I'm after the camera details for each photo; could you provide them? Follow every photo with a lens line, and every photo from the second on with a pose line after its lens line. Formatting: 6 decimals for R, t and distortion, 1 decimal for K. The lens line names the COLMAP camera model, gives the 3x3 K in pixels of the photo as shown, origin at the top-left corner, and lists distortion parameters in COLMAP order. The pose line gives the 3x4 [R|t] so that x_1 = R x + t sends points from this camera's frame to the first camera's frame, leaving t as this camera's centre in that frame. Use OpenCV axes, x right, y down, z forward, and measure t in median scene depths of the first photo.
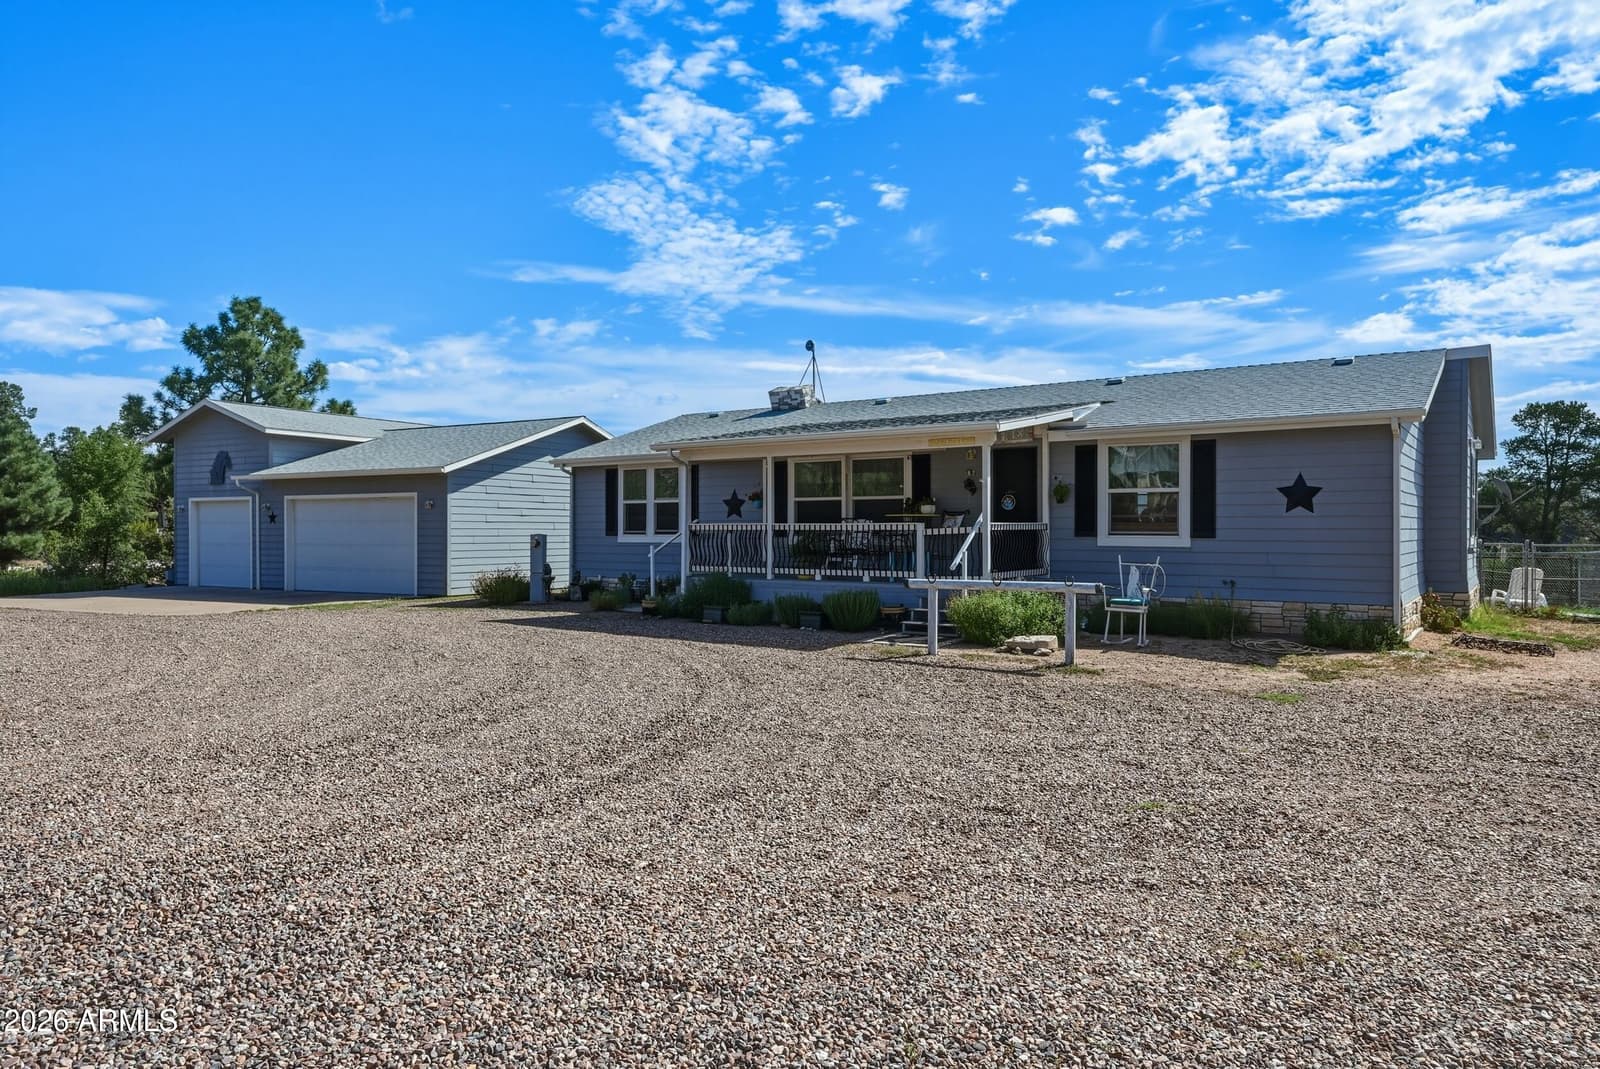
lens RADIAL K [[1090.6, 0, 799.2], [0, 1090.6, 520.3], [0, 0, 1]] dist [0.005150, 0.010446]
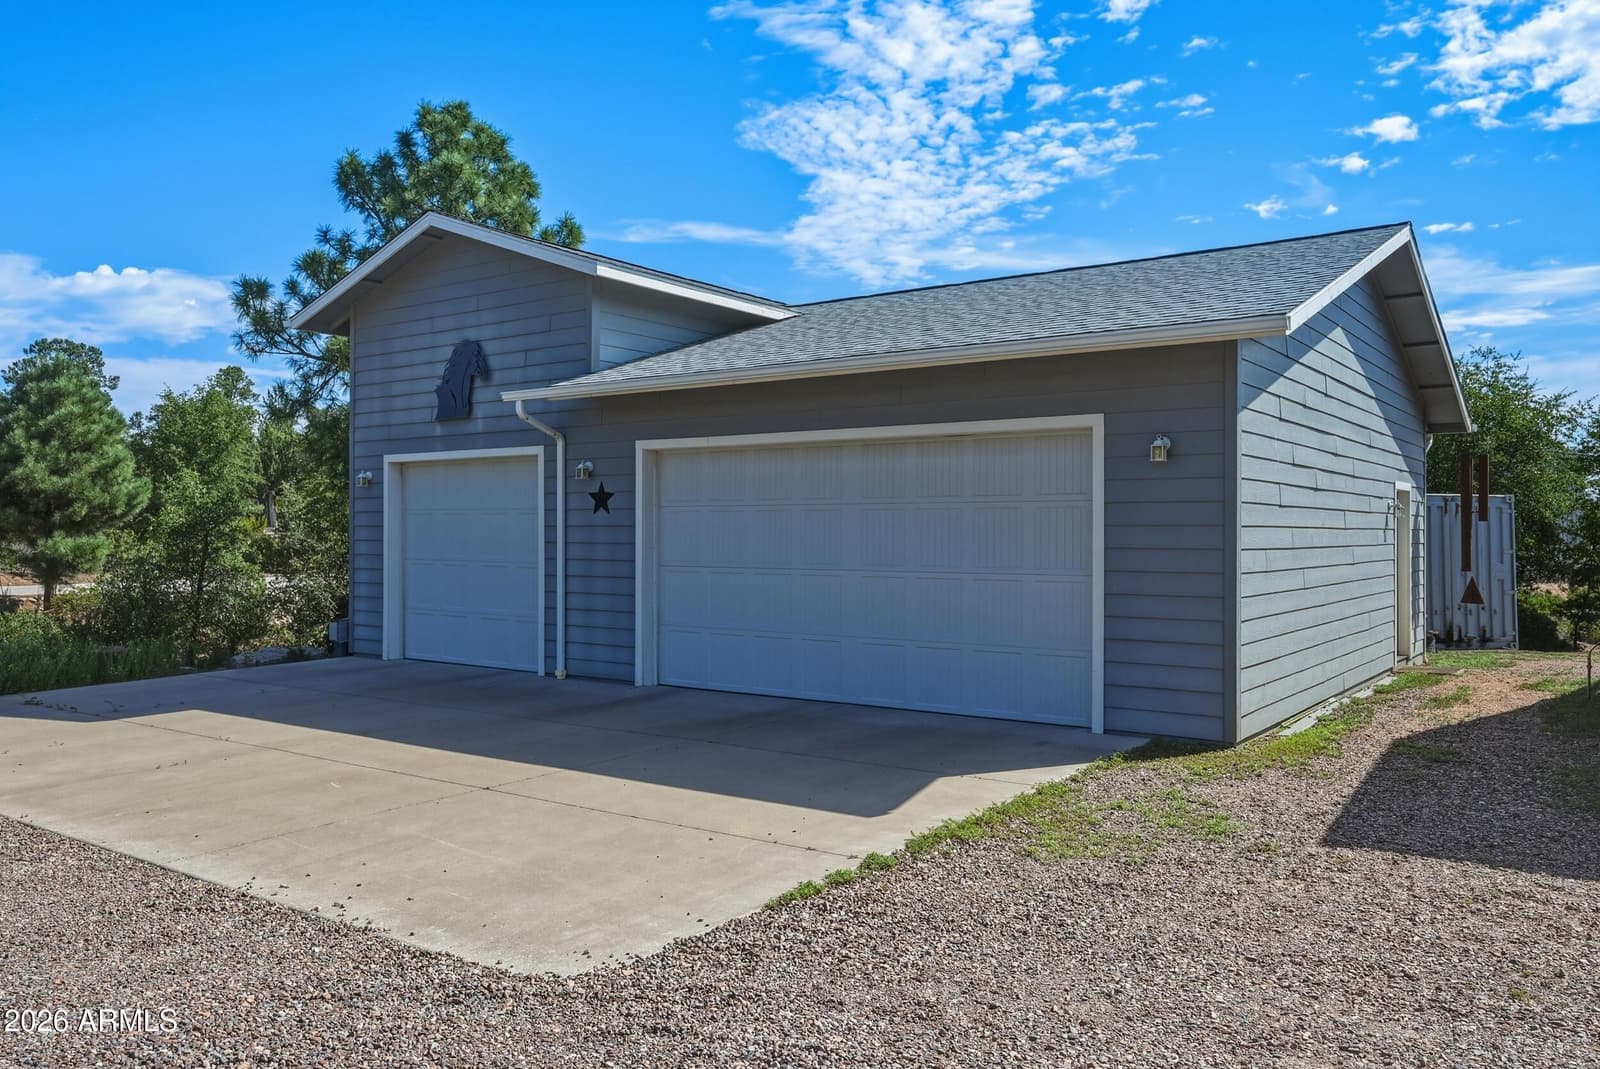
lens RADIAL K [[1240.7, 0, 803.8], [0, 1240.7, 525.7], [0, 0, 1]] dist [0.008323, -0.006218]
pose [[0.993838, 0.003606, -0.110787, -0.360555], [-0.003286, 0.999990, 0.003073, 0.005886], [0.110797, -0.002690, 0.993839, 0.564035]]
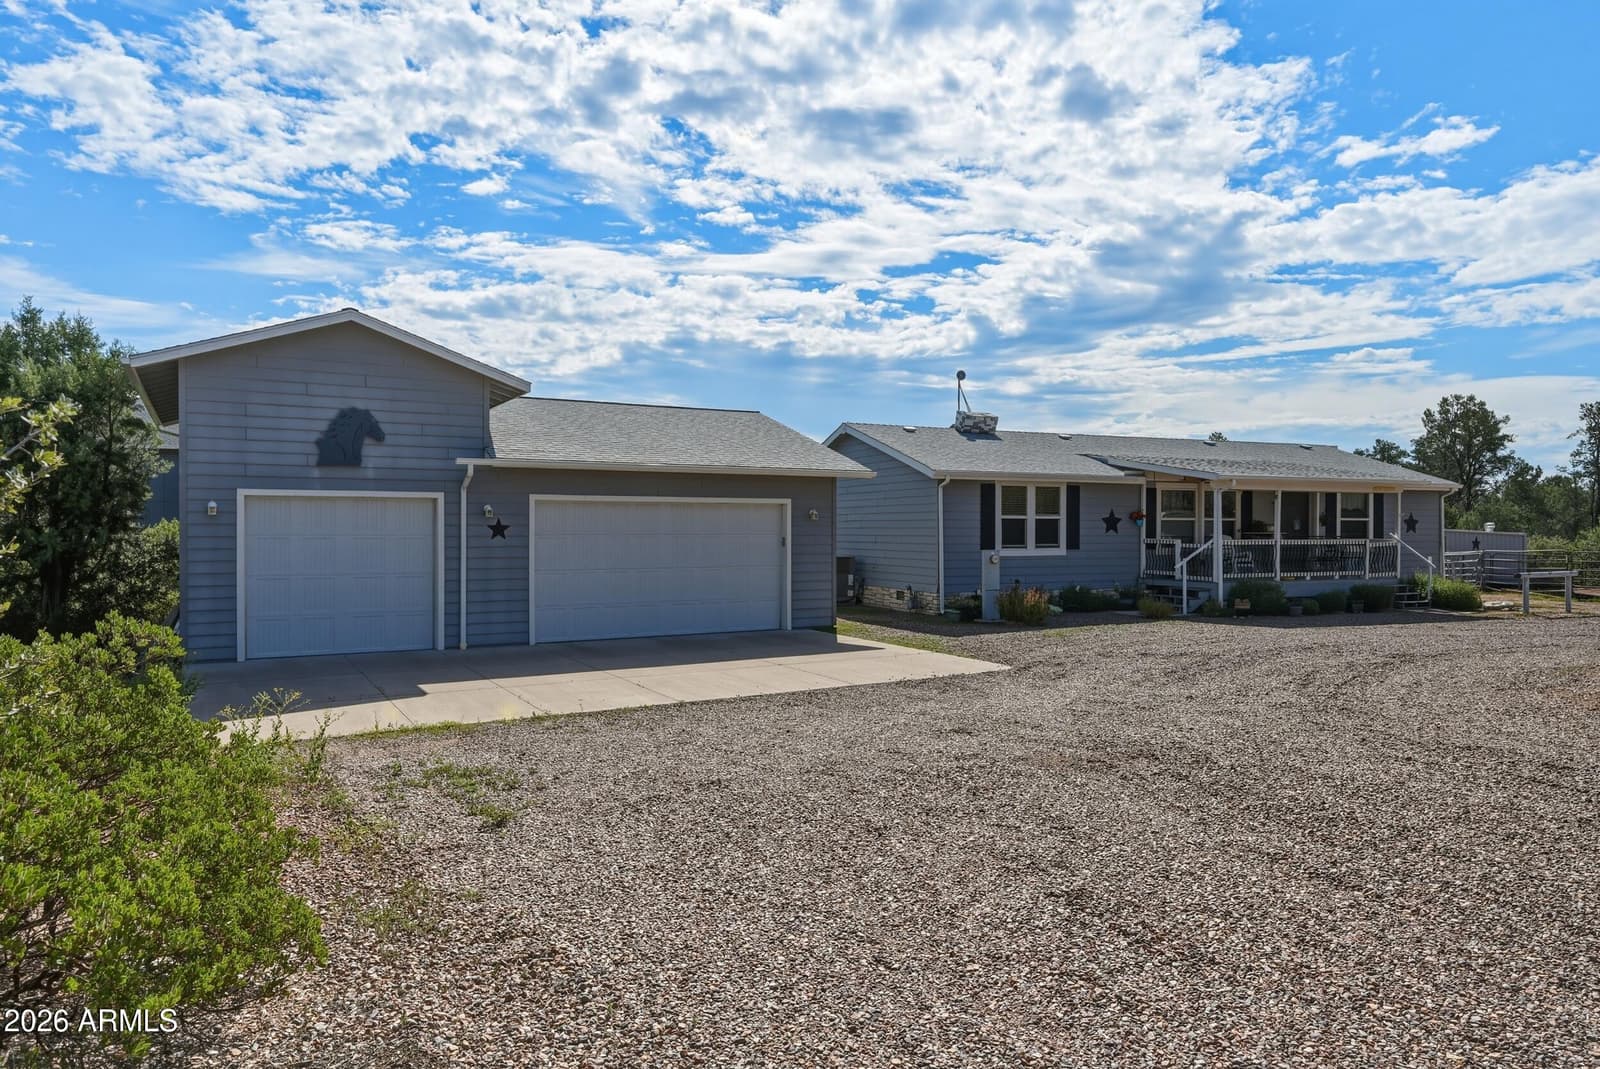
lens RADIAL K [[1090.6, 0, 792.2], [0, 1090.6, 489.1], [0, 0, 1]] dist [0.005150, 0.010446]
pose [[0.479001, 0.030787, 0.877274, -0.944182], [-0.010565, 0.999515, -0.029308, -0.008738], [-0.877751, 0.004770, 0.479094, 0.562140]]
